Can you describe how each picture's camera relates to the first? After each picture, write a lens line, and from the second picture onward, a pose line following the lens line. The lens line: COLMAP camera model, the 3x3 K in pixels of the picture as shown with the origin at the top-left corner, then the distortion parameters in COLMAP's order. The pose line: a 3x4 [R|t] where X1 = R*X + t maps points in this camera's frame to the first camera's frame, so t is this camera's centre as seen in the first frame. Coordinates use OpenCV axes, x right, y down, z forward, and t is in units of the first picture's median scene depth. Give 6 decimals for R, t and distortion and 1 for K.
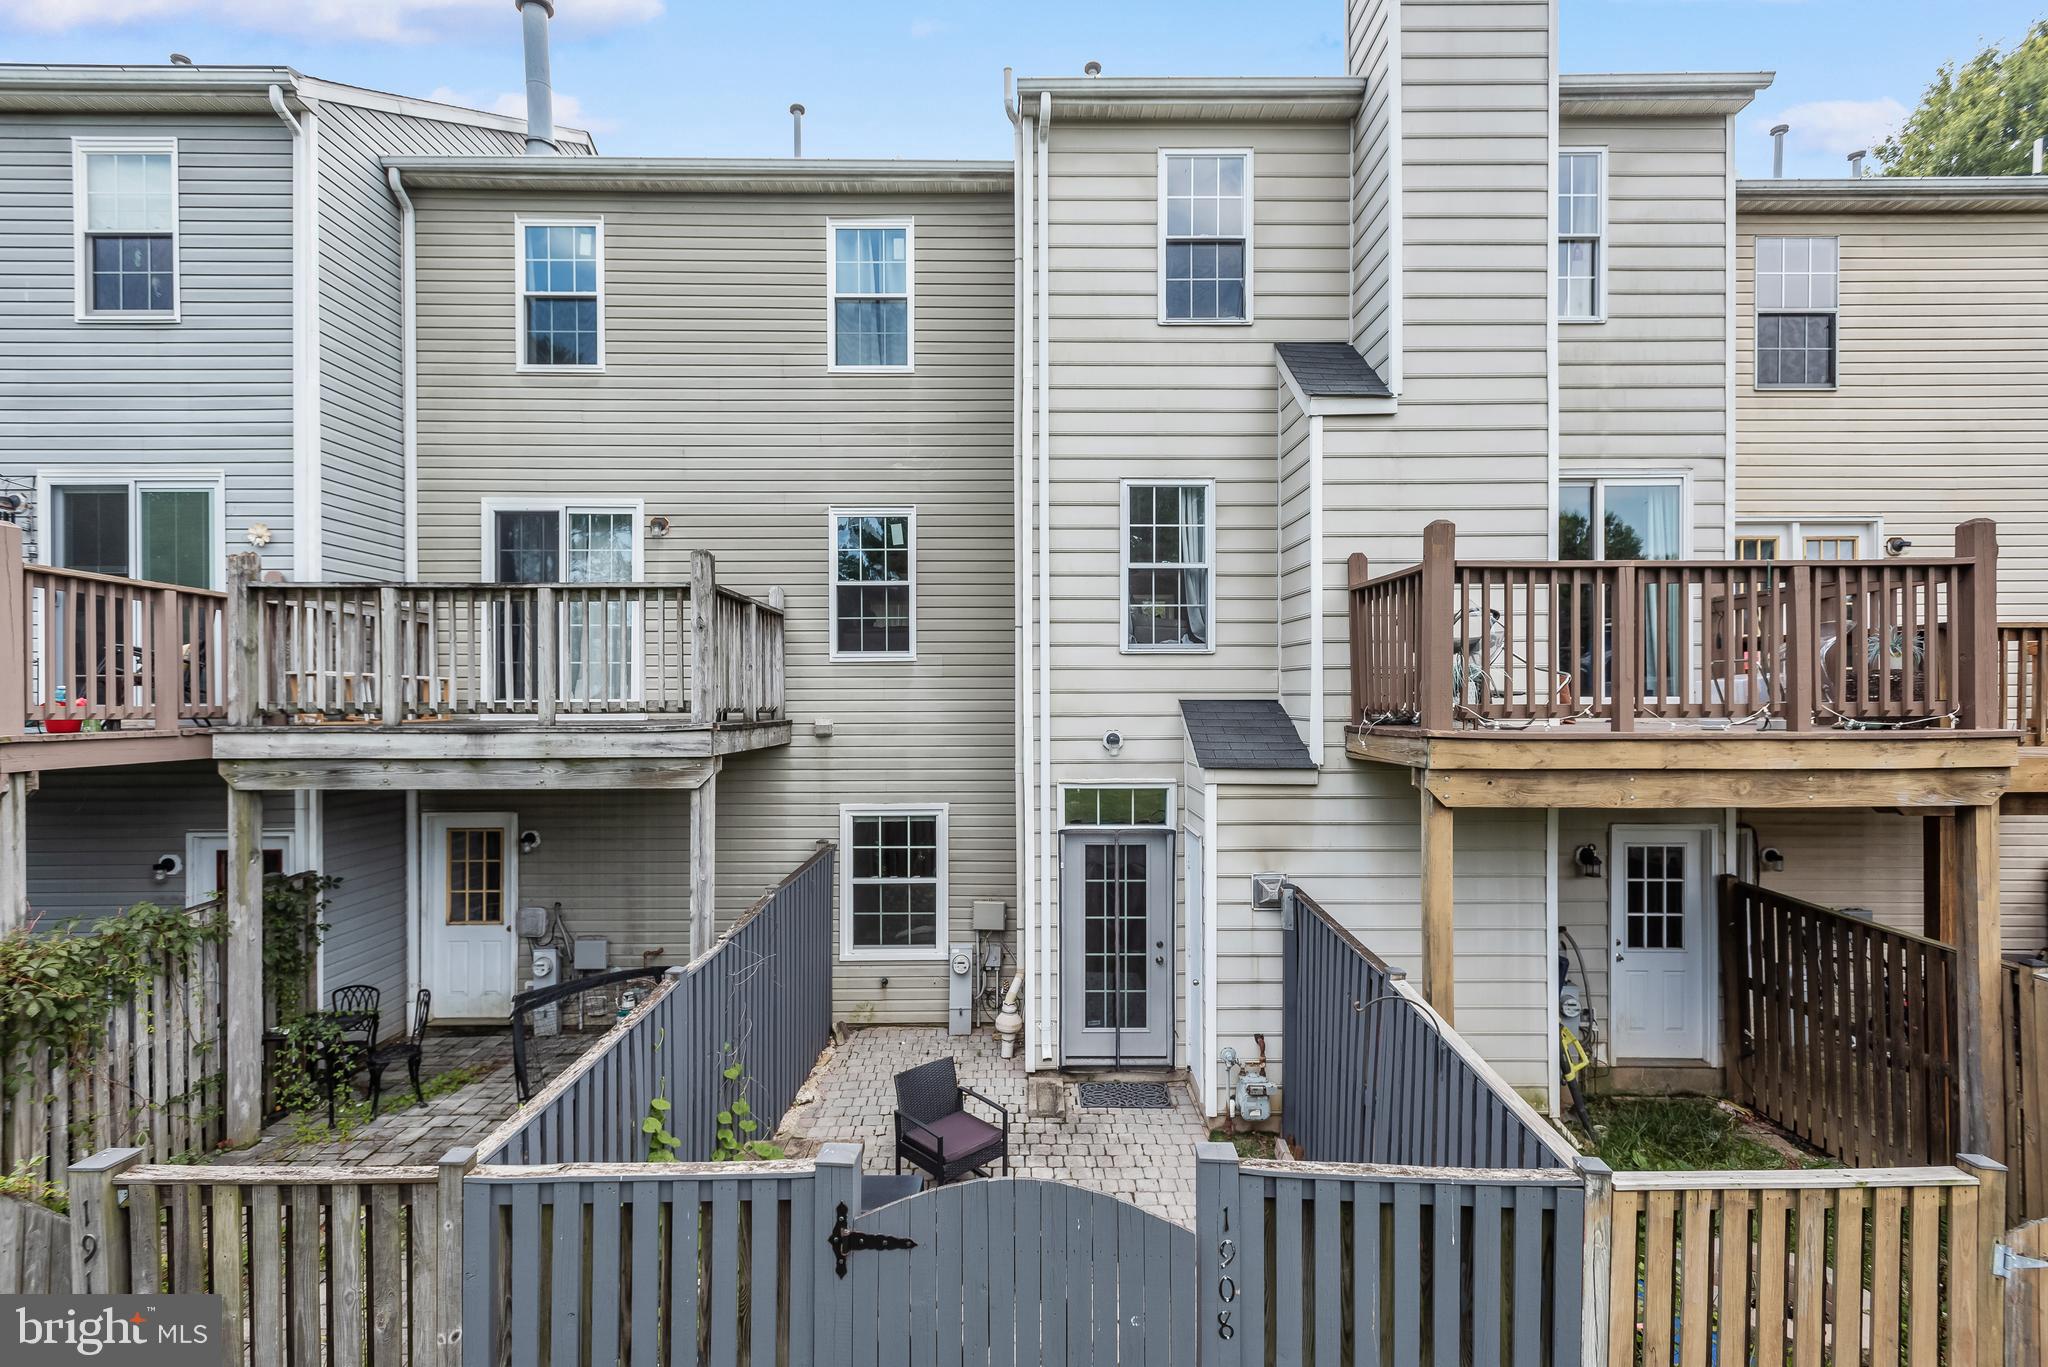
lens RADIAL K [[990.9, 0, 1042.7], [0, 990.9, 686.1], [0, 0, 1]] dist [-0.005198, -0.002115]
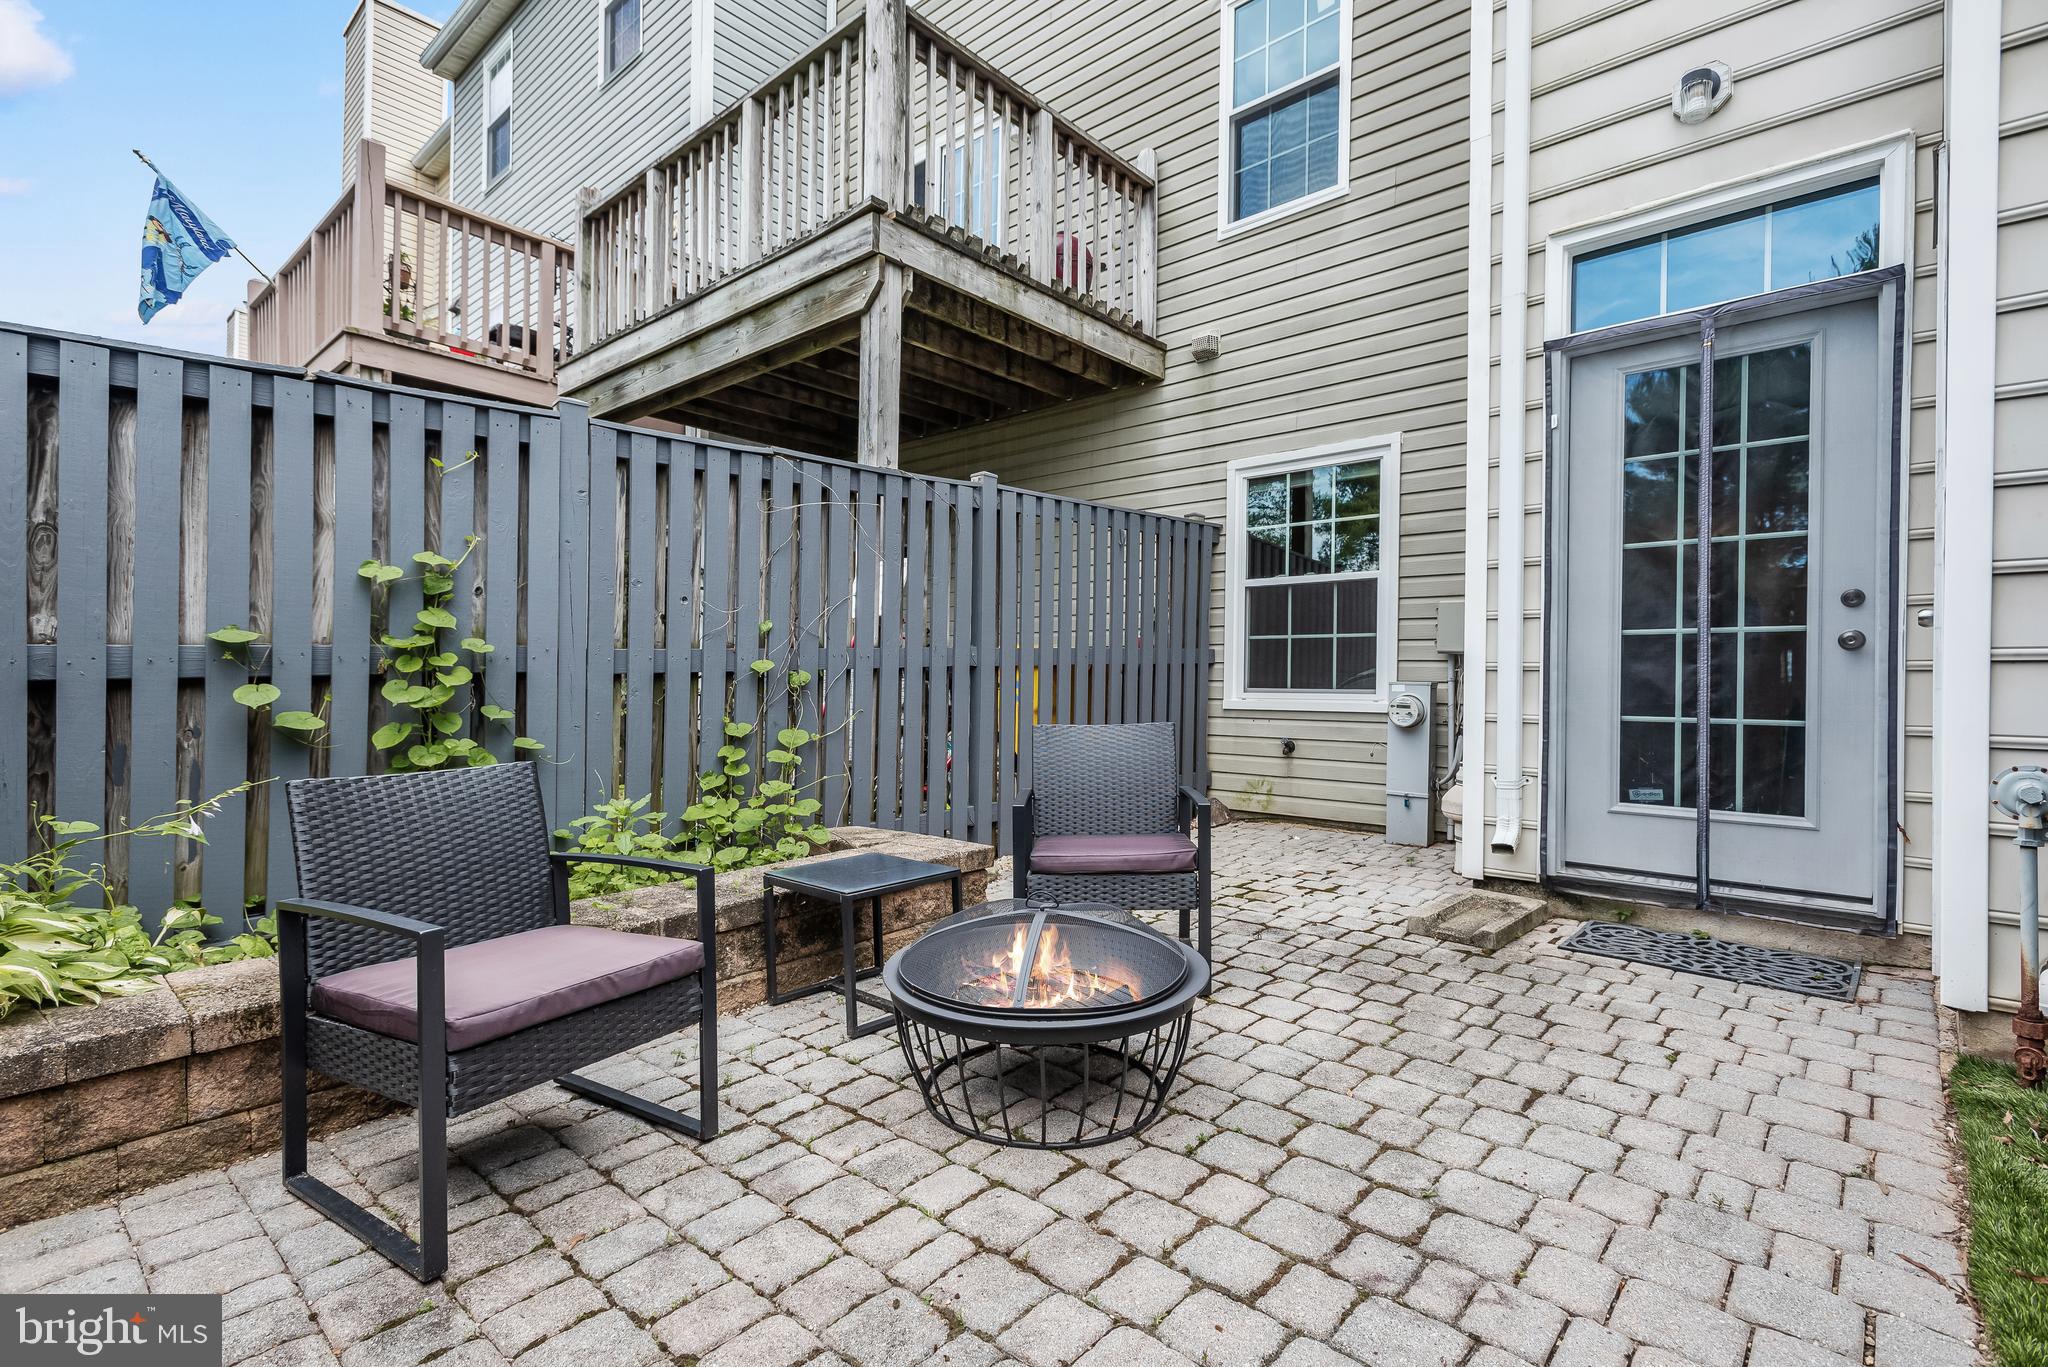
lens RADIAL K [[990.9, 0, 989.6], [0, 990.9, 689.3], [0, 0, 1]] dist [-0.005198, -0.002115]
pose [[0.712446, 0.012215, -0.701620, 0.148922], [-0.015402, 0.999880, 0.001769, 0.298703], [0.701558, 0.009546, 0.712549, 0.498394]]
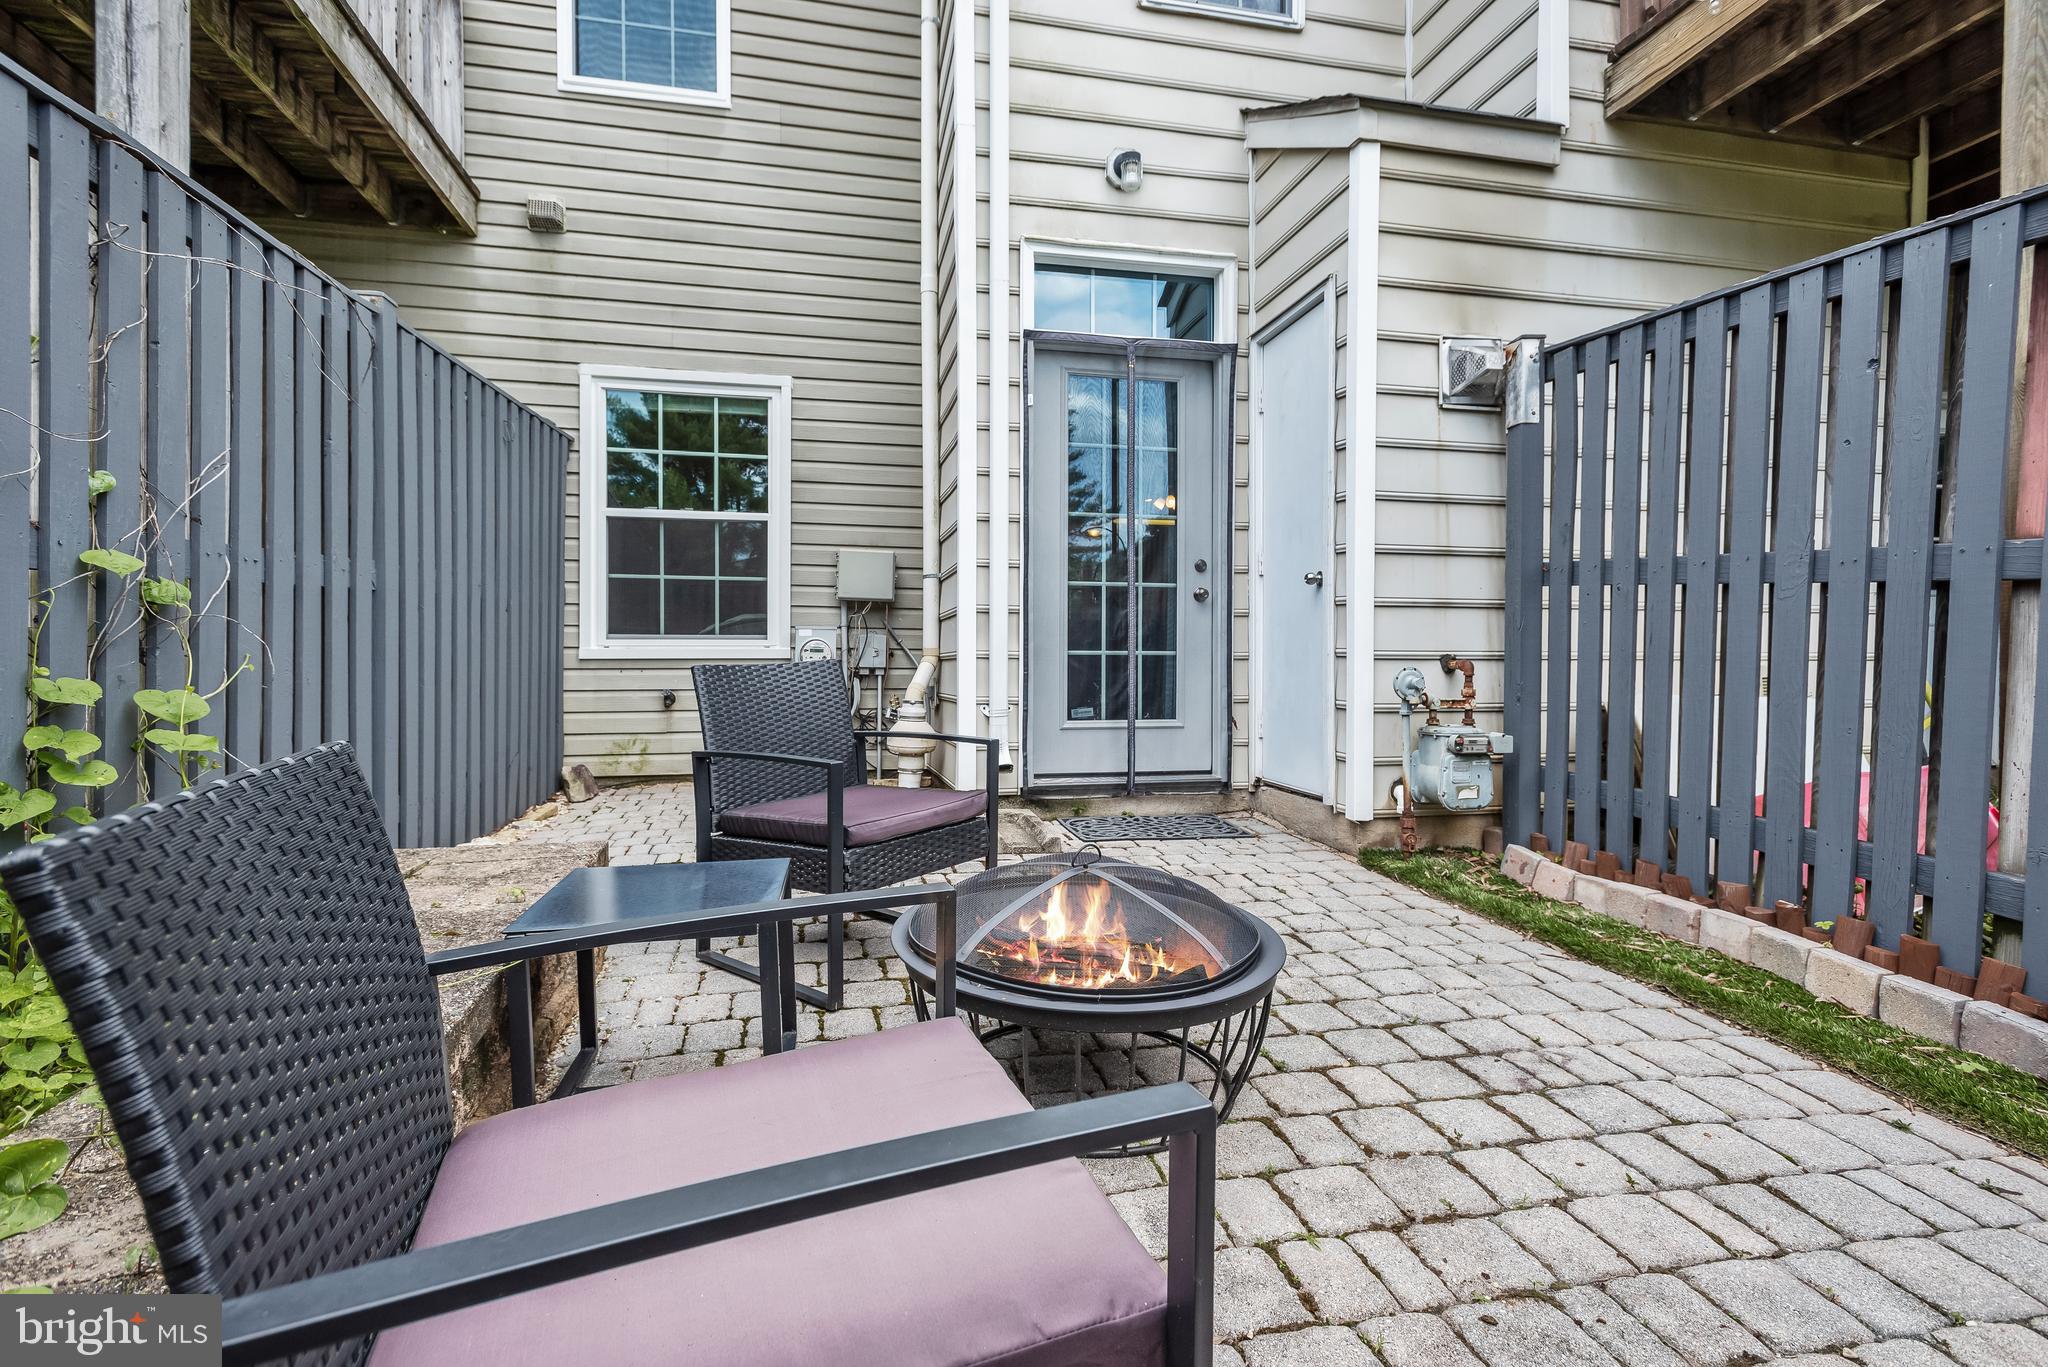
lens RADIAL K [[975.7, 0, 1054.1], [0, 975.7, 661.2], [0, 0, 1]] dist [0.014659, 0.000126]
pose [[0.977088, 0.001396, 0.212831, -0.076163], [-0.001659, 0.999998, 0.001061, 0.311914], [-0.212829, -0.001389, 0.977088, 0.486183]]
